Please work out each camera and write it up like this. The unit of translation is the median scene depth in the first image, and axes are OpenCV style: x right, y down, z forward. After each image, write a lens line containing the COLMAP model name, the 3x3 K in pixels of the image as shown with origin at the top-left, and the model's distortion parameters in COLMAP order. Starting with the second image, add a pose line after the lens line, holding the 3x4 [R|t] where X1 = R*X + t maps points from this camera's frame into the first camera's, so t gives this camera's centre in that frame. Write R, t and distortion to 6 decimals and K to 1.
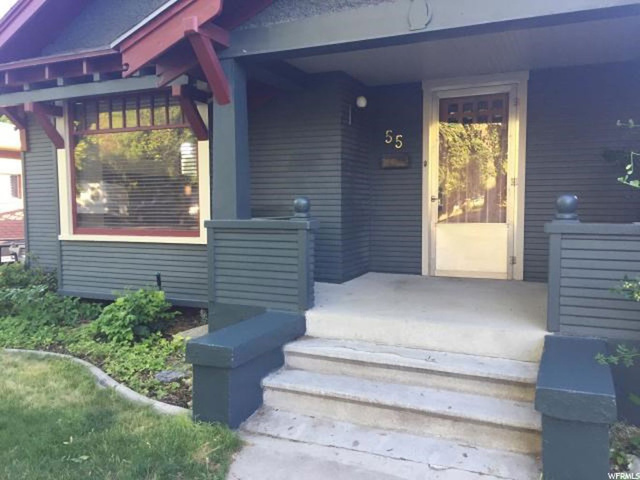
lens RADIAL K [[544.7, 0, 320.0], [0, 544.7, 240.0], [0, 0, 1]] dist [0.065932, -0.079689]
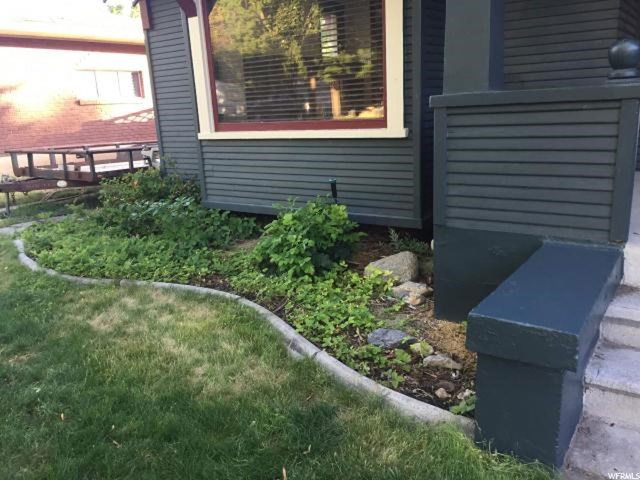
lens RADIAL K [[544.7, 0, 320.0], [0, 544.7, 240.0], [0, 0, 1]] dist [0.065932, -0.079689]
pose [[0.981321, 0.004471, -0.192326, -0.189613], [0.030613, 0.983363, 0.179055, 0.008708], [0.189927, -0.181598, 0.964857, 0.306595]]
